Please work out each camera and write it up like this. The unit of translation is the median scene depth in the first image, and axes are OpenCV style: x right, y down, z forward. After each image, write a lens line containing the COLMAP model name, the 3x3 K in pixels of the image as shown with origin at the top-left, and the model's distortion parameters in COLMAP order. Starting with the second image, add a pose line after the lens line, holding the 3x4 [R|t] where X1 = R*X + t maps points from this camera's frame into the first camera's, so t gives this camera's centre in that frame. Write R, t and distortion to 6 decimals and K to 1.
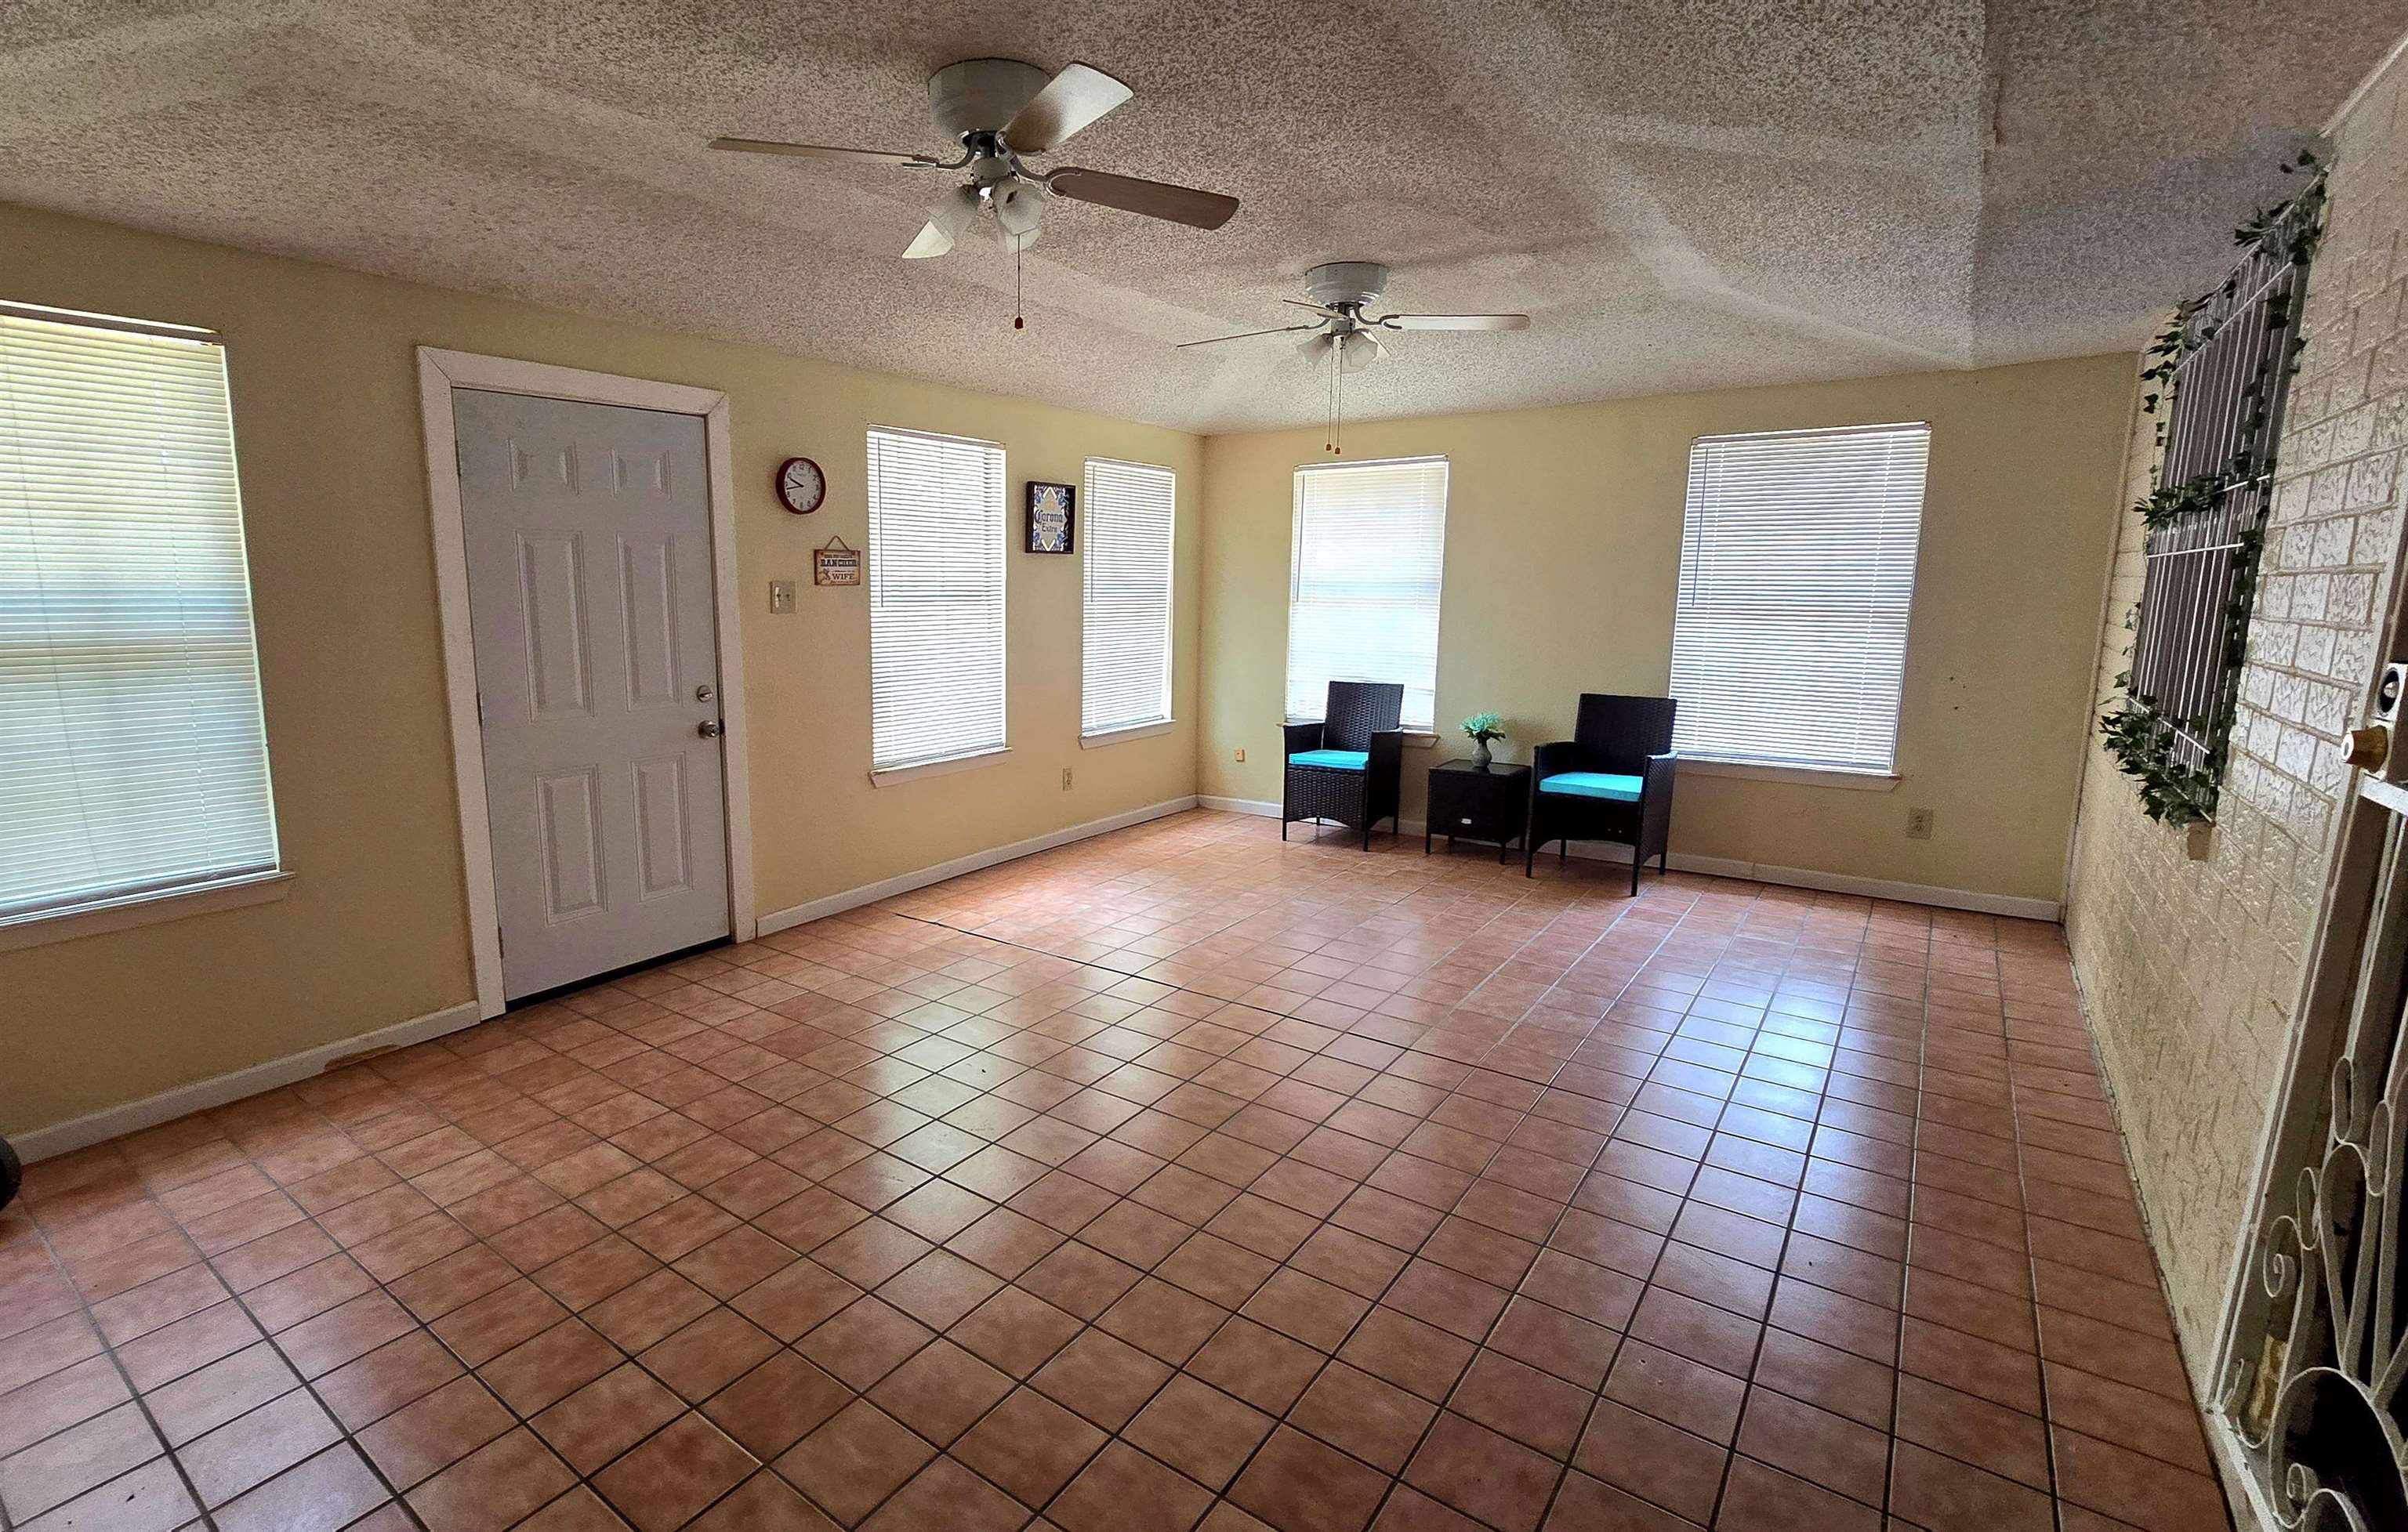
lens RADIAL K [[1123.6, 0, 1022.9], [0, 1123.6, 771.5], [0, 0, 1]] dist [-0.007790, 0.000773]
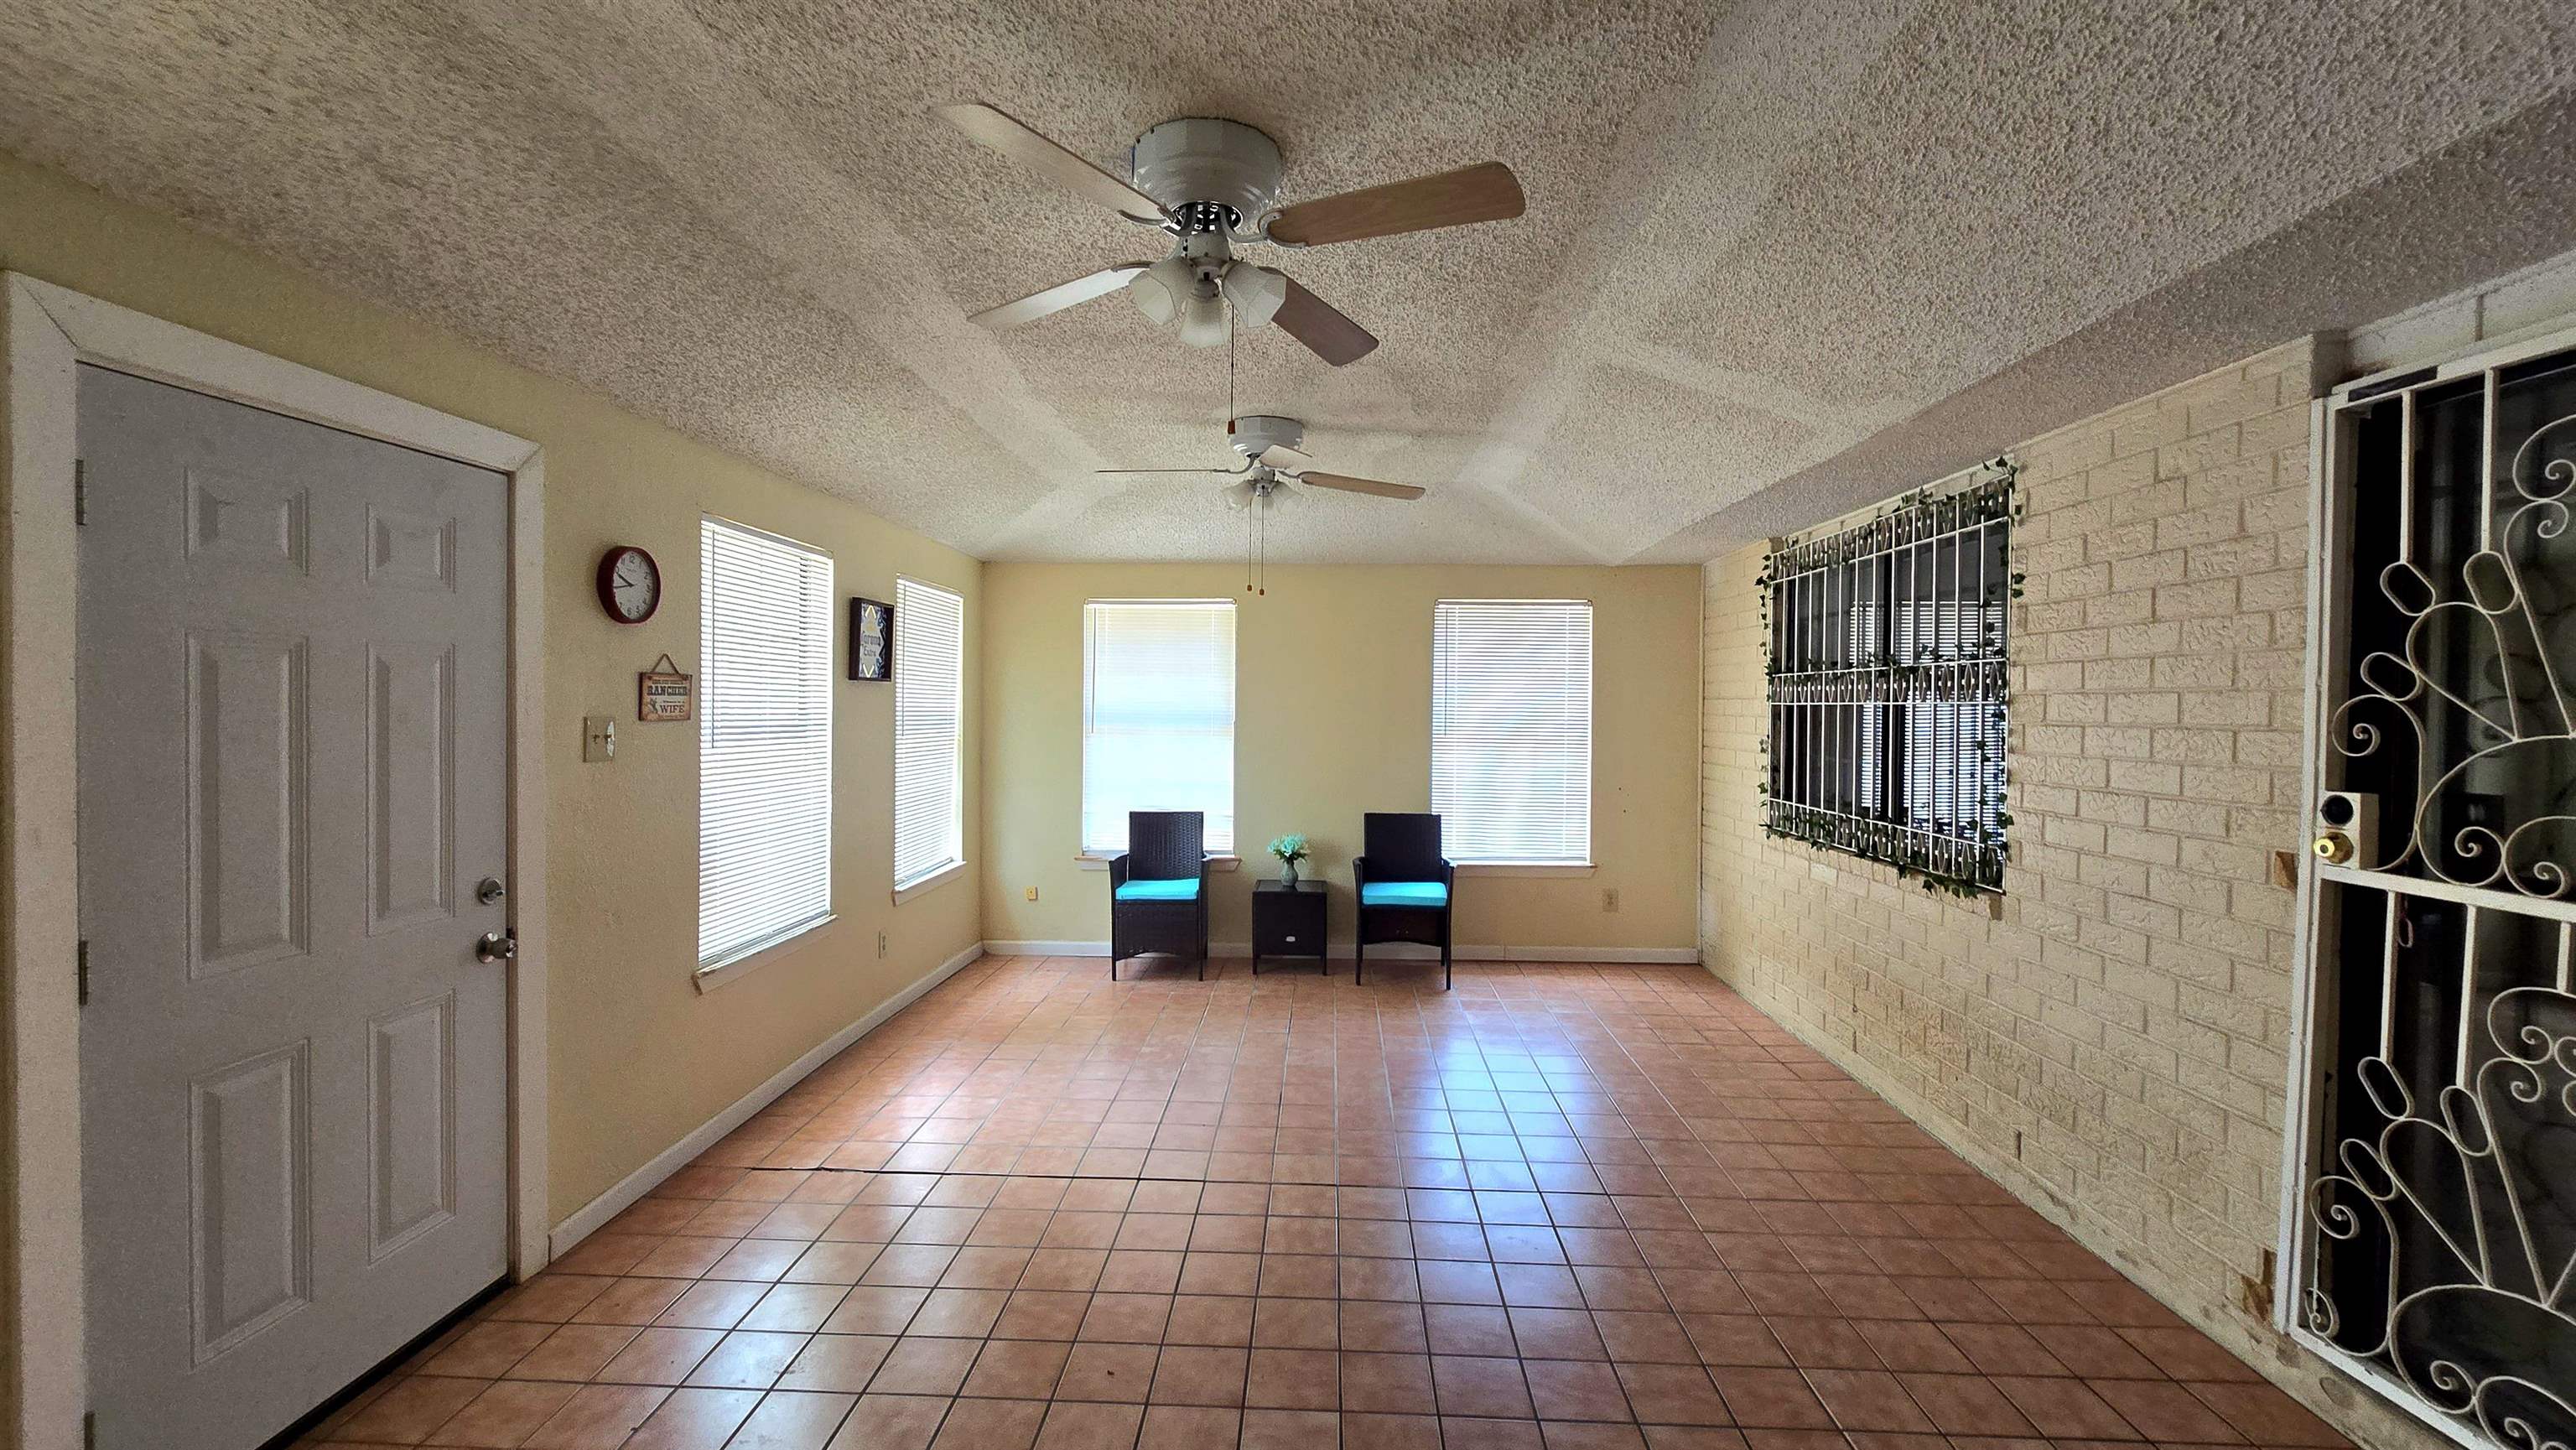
lens RADIAL K [[1071.7, 0, 1270.9], [0, 1071.7, 721.4], [0, 0, 1]] dist [-0.005127, 0.000639]
pose [[0.799882, -0.001395, 0.600155, -0.259967], [0.090293, 0.988895, -0.118043, -0.047113], [-0.593326, 0.148610, 0.791126, 0.212483]]
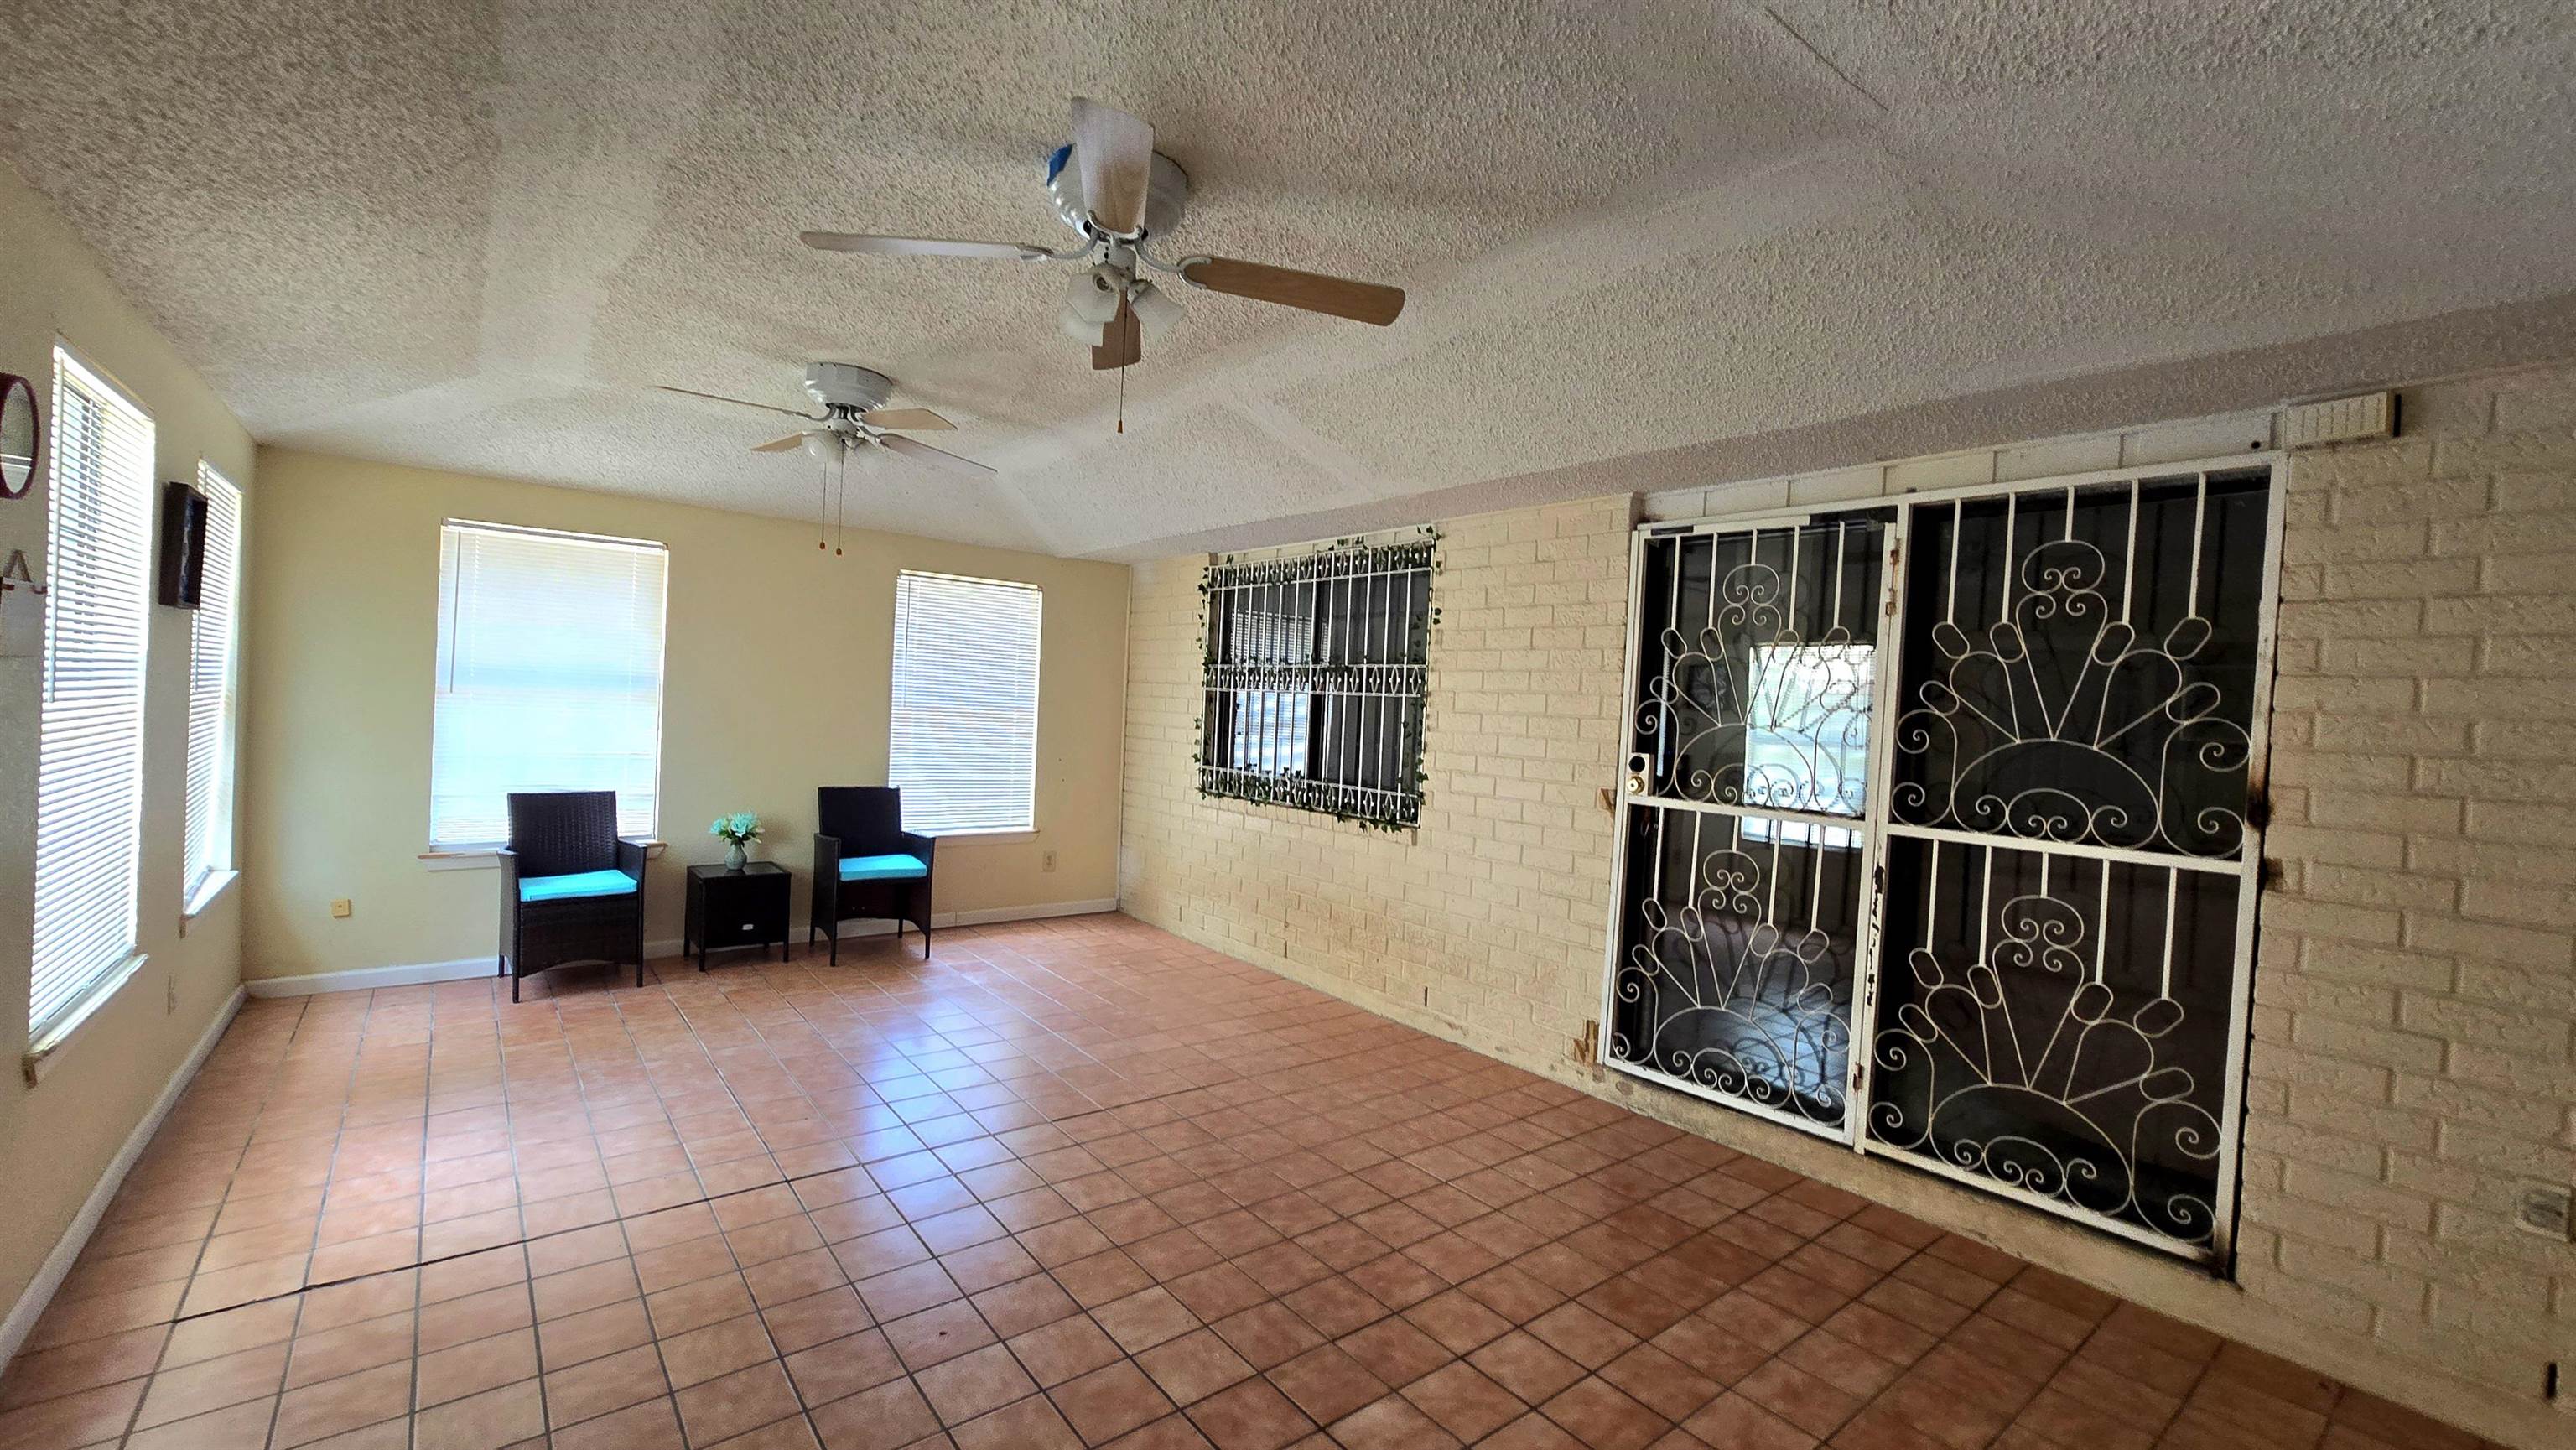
lens RADIAL K [[1071.7, 0, 1291.6], [0, 1071.7, 727.3], [0, 0, 1]] dist [-0.005127, 0.000639]
pose [[0.196262, -0.010389, 0.980497, -0.475616], [0.115296, 0.993252, -0.012554, -0.070091], [-0.973750, 0.115511, 0.196135, 0.401893]]
